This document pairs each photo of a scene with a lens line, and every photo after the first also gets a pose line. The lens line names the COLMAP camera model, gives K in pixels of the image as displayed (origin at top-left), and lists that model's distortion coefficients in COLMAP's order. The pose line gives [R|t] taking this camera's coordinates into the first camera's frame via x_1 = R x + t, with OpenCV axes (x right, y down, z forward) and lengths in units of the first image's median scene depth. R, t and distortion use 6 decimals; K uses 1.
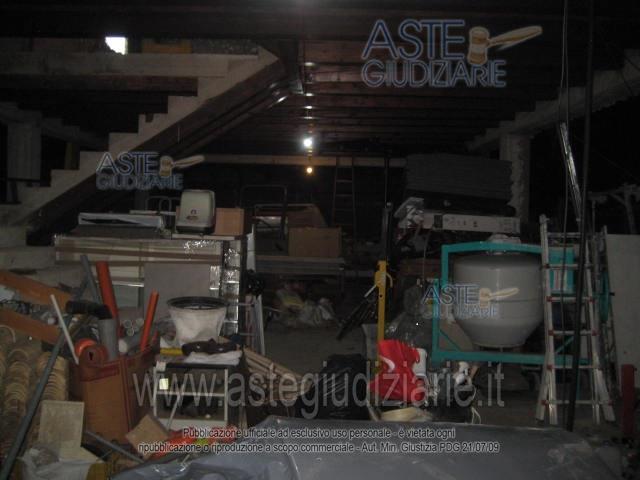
lens RADIAL K [[666.1, 0, 320.0], [0, 666.1, 240.0], [0, 0, 1]] dist [-0.238333, 0.420338]
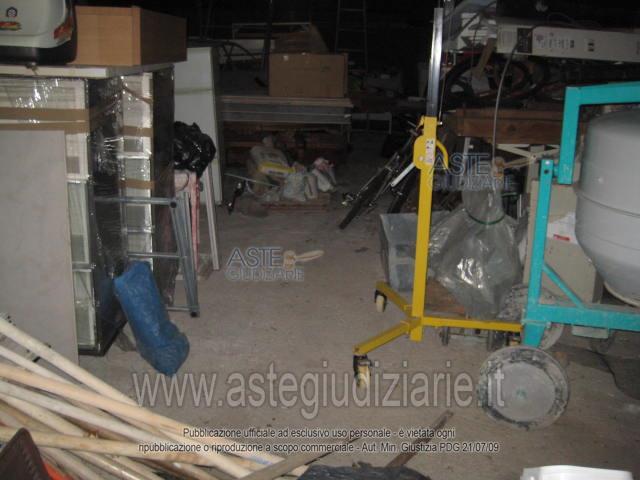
lens RADIAL K [[666.1, 0, 320.0], [0, 666.1, 240.0], [0, 0, 1]] dist [-0.238333, 0.420338]
pose [[0.999958, 0.001744, -0.009043, 0.013429], [0.000565, 0.968420, 0.249323, -0.001322], [0.009192, -0.249318, 0.968378, 0.399210]]
